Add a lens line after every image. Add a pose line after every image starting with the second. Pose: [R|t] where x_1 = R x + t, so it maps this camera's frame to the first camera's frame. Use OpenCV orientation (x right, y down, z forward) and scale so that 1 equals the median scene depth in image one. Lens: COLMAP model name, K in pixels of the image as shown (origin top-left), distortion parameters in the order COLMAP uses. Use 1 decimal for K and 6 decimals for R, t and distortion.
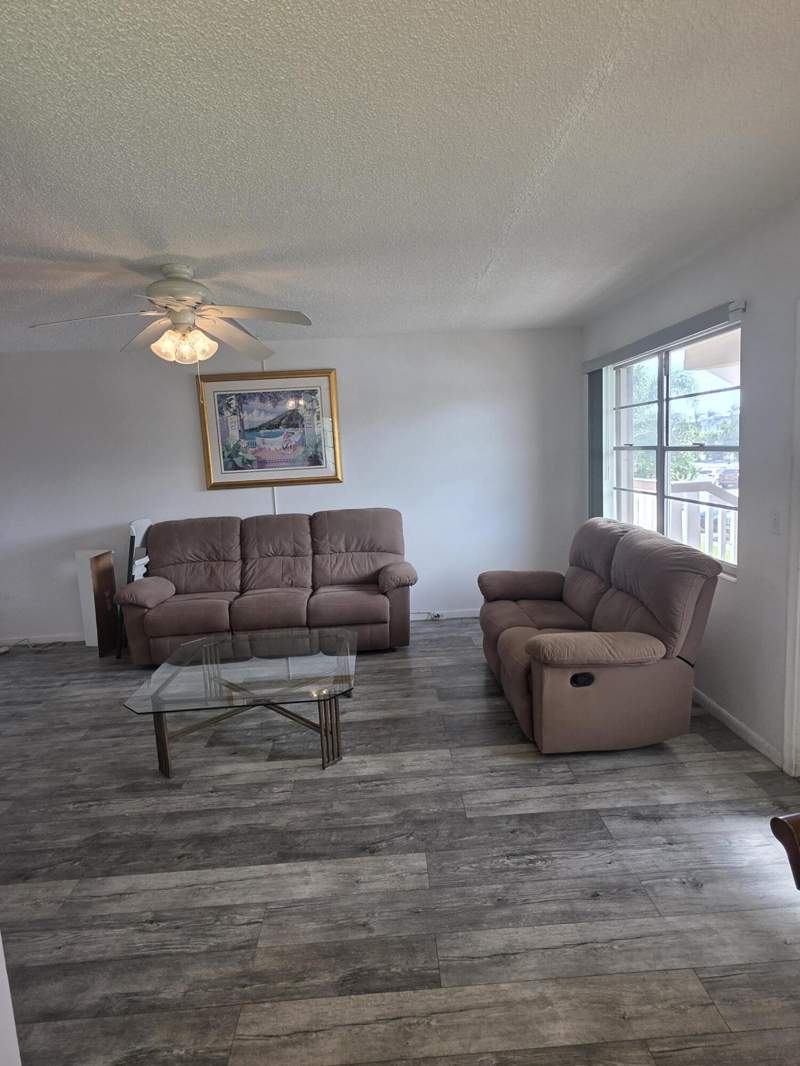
lens RADIAL K [[598.7, 0, 409.1], [0, 598.7, 529.6], [0, 0, 1]] dist [-0.000213, -0.001592]
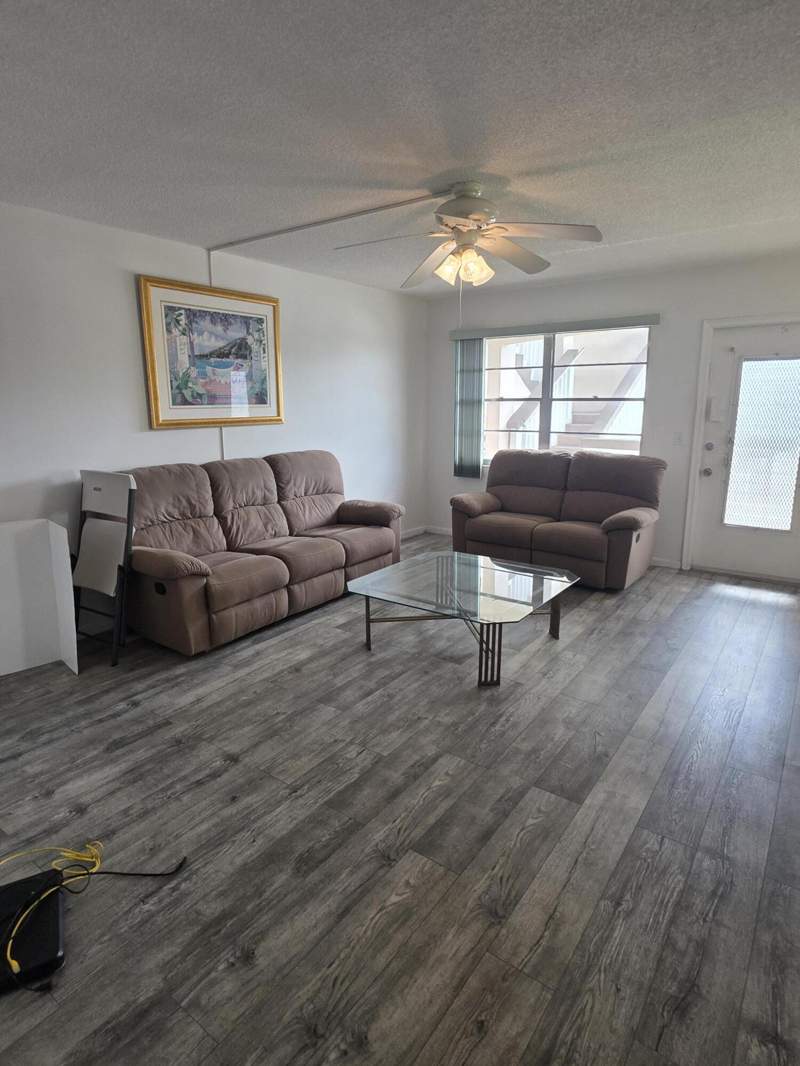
lens RADIAL K [[598.7, 0, 406.4], [0, 598.7, 533.0], [0, 0, 1]] dist [-0.000213, -0.001592]
pose [[0.615983, -0.123268, 0.778055, -0.763156], [0.080860, 0.992358, 0.093204, 0.020010], [-0.783599, 0.005502, 0.621243, 0.273118]]
